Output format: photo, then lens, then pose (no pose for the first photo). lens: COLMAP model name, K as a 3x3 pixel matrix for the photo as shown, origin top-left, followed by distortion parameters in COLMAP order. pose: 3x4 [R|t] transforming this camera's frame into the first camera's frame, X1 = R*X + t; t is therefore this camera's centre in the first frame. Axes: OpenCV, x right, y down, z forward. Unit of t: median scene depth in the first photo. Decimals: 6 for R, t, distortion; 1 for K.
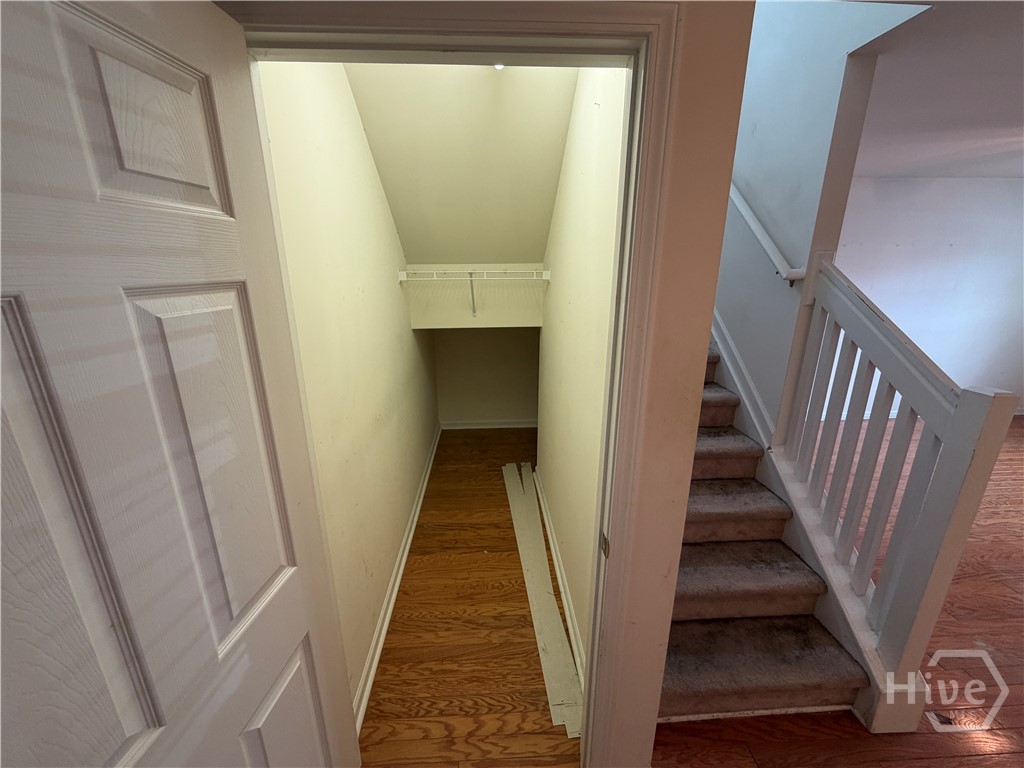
lens RADIAL K [[409.1, 0, 510.1], [0, 409.1, 382.7], [0, 0, 1]] dist [-0.001080, 0.000577]
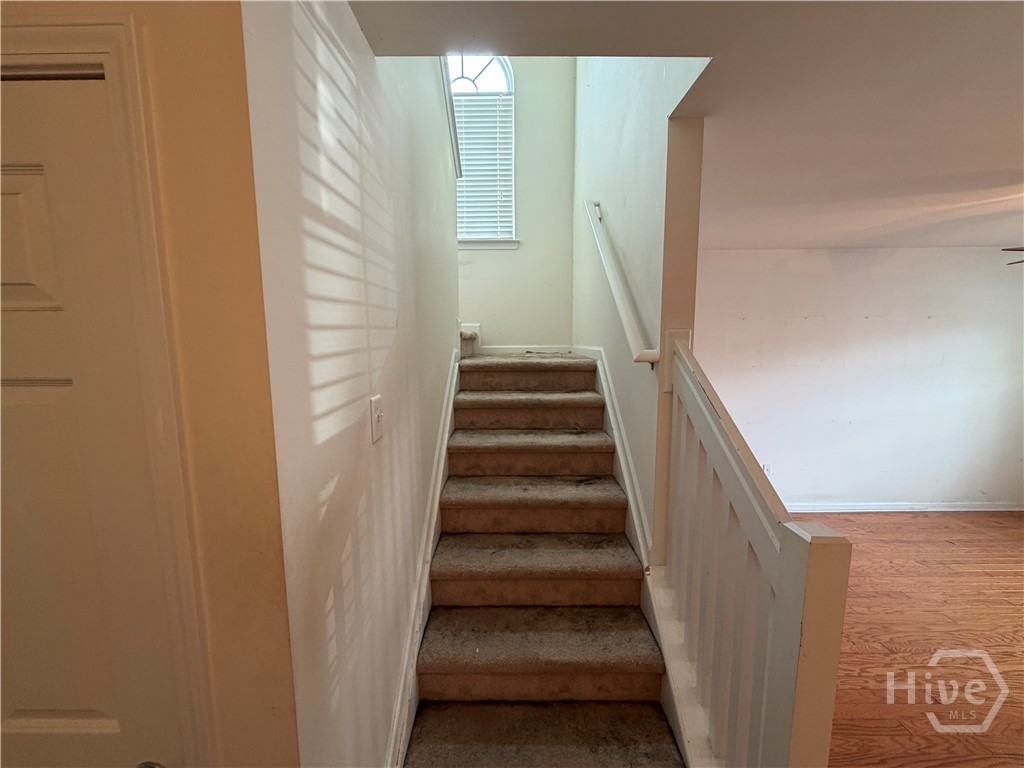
lens RADIAL K [[409.1, 0, 509.3], [0, 409.1, 383.1], [0, 0, 1]] dist [-0.001080, 0.000577]
pose [[0.998188, 0.007344, -0.059730, 0.427287], [-0.016913, 0.986756, -0.161325, -0.064307], [0.057755, 0.162043, 0.985092, 0.154828]]
